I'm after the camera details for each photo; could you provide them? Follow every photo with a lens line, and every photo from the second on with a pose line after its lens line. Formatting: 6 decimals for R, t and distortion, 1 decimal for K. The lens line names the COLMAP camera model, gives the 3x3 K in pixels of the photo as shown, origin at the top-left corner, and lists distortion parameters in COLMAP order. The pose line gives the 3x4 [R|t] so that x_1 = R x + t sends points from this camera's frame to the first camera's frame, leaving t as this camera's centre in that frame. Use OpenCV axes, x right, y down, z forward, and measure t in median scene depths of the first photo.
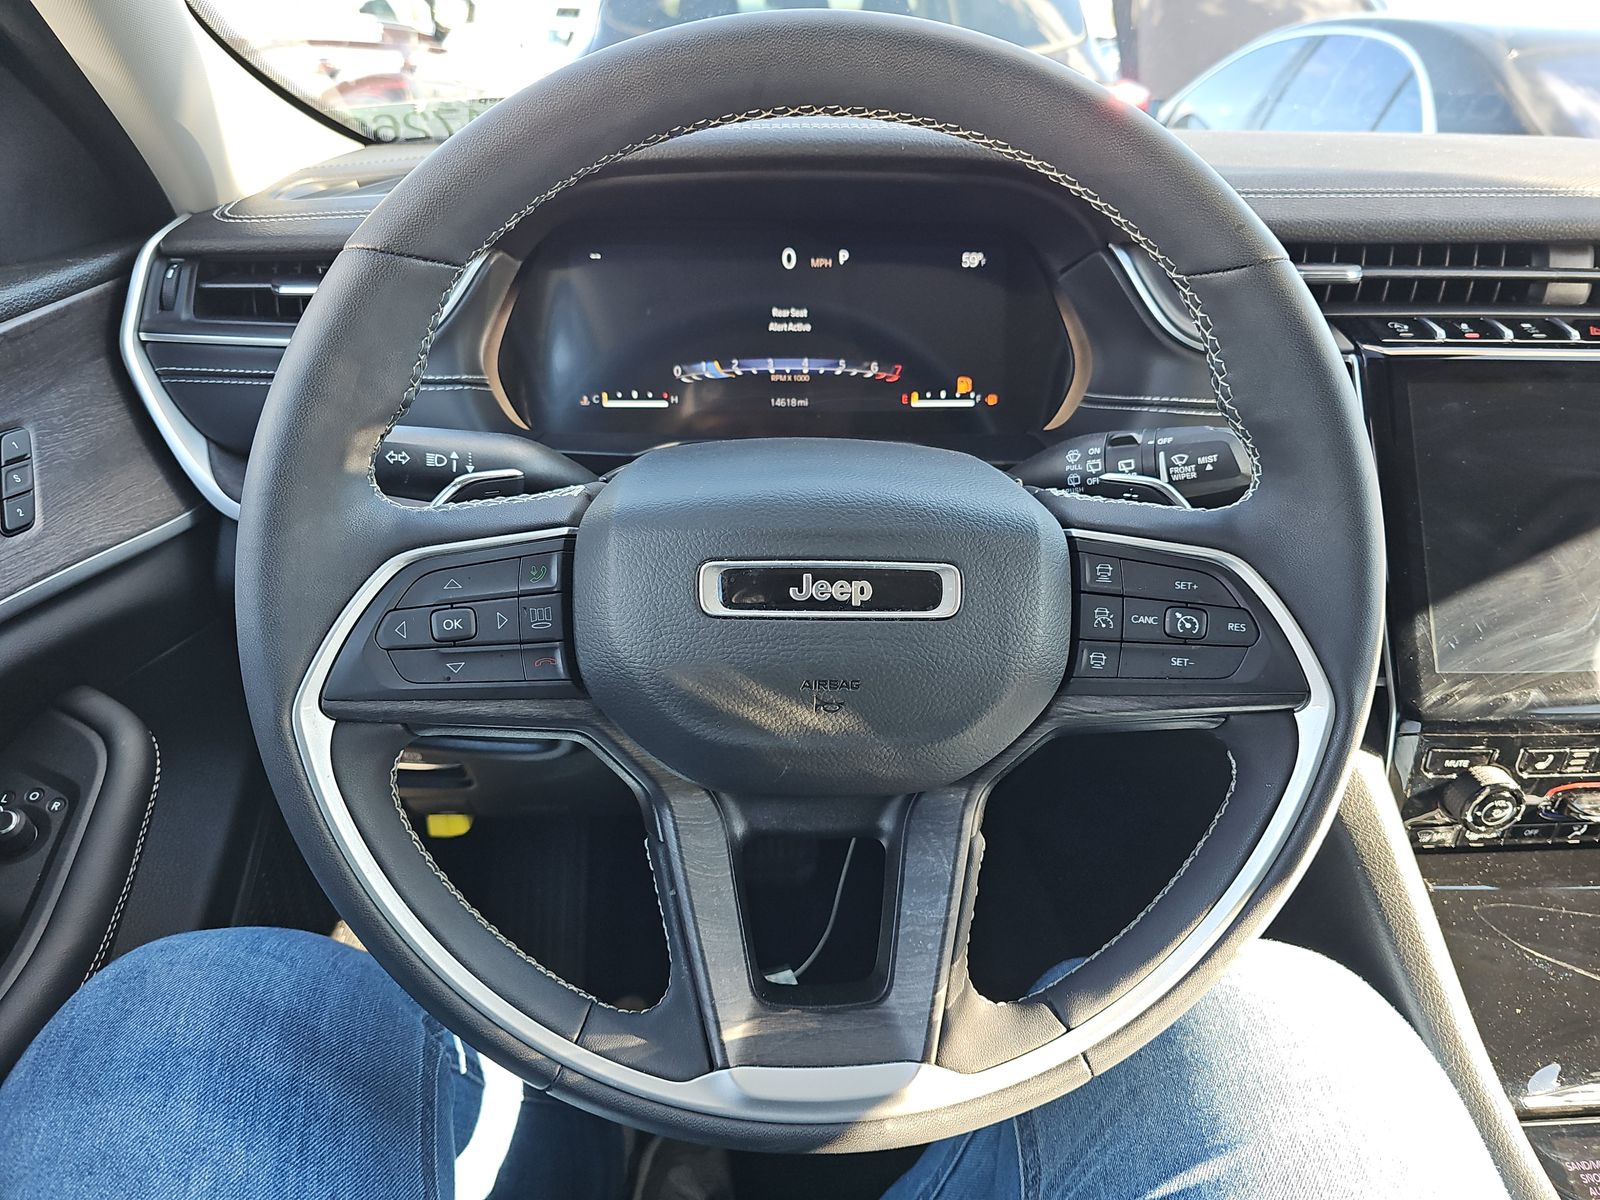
lens RADIAL K [[1094.9, 0, 800.0], [0, 1094.9, 600.0], [0, 0, 1]] dist [-0.011267, -0.005434]
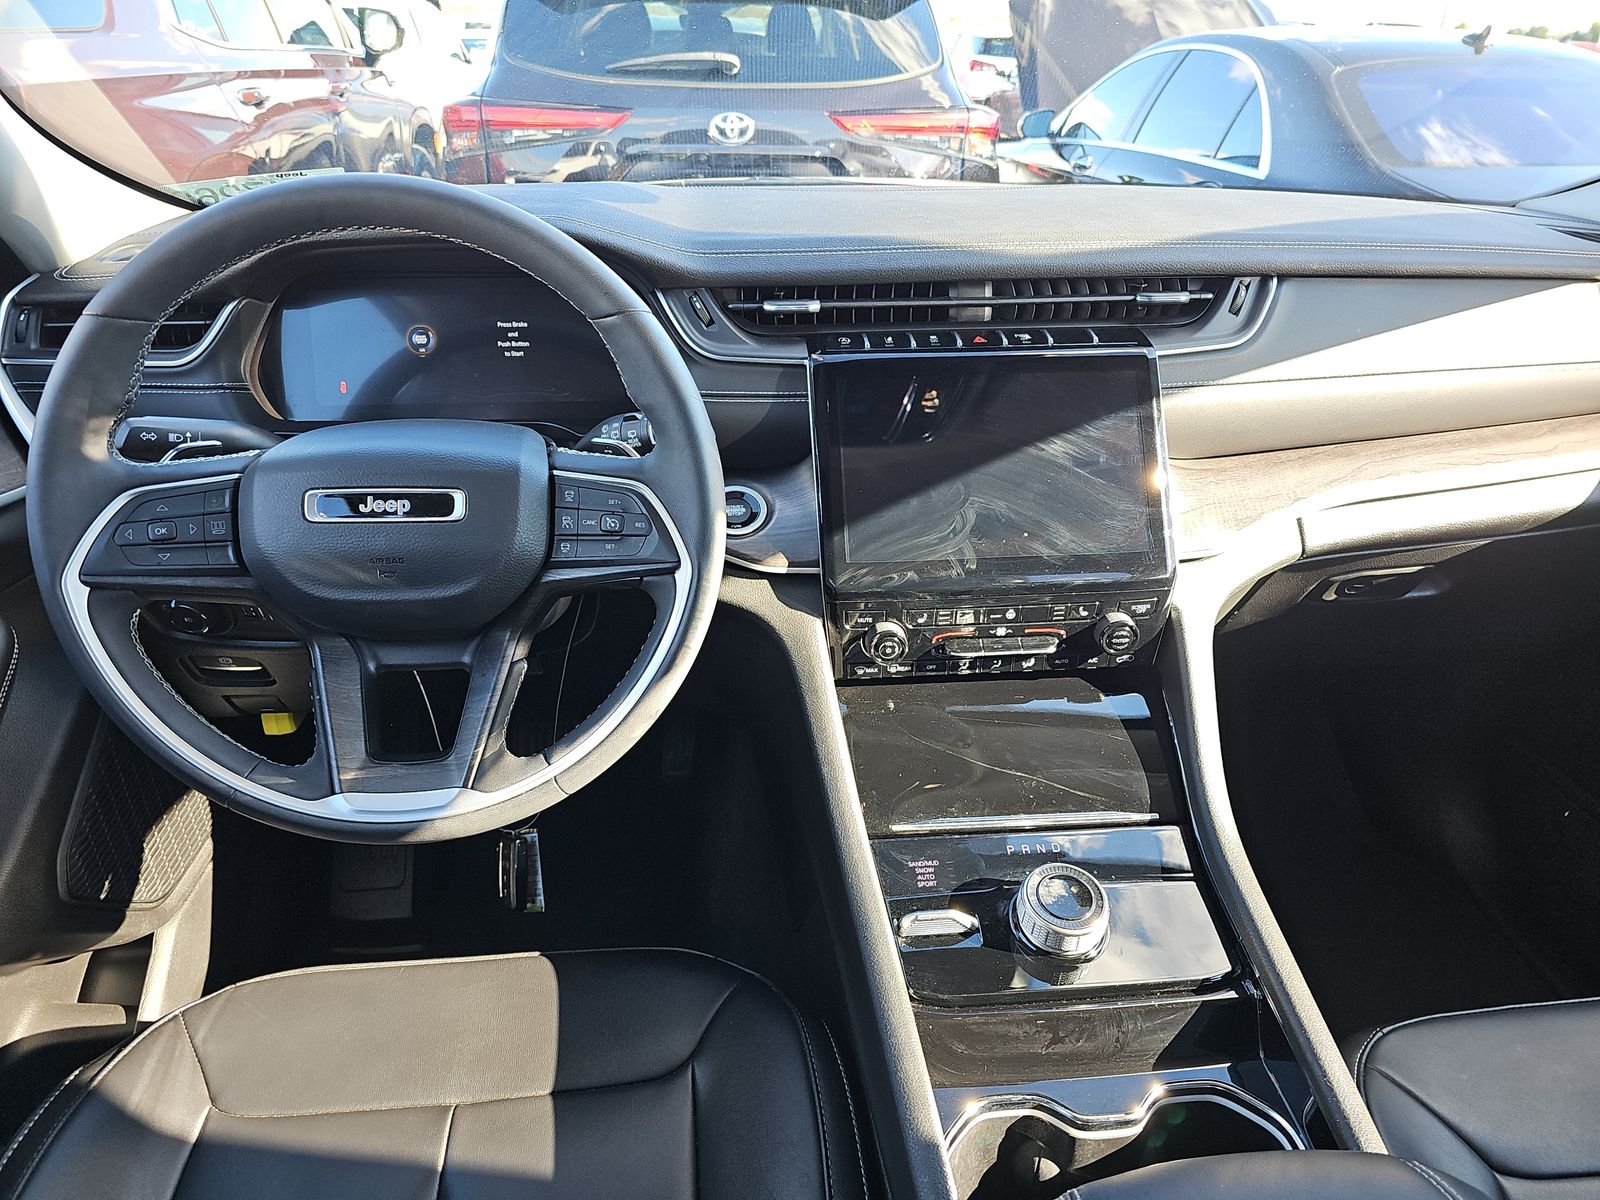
lens RADIAL K [[1054.0, 0, 802.7], [0, 1054.0, 594.6], [0, 0, 1]] dist [0.056489, -0.077387]
pose [[0.999273, -0.025167, 0.028645, 0.568307], [0.025062, 0.999678, 0.004008, 0.126007], [-0.028736, -0.003287, 0.999582, -0.617707]]
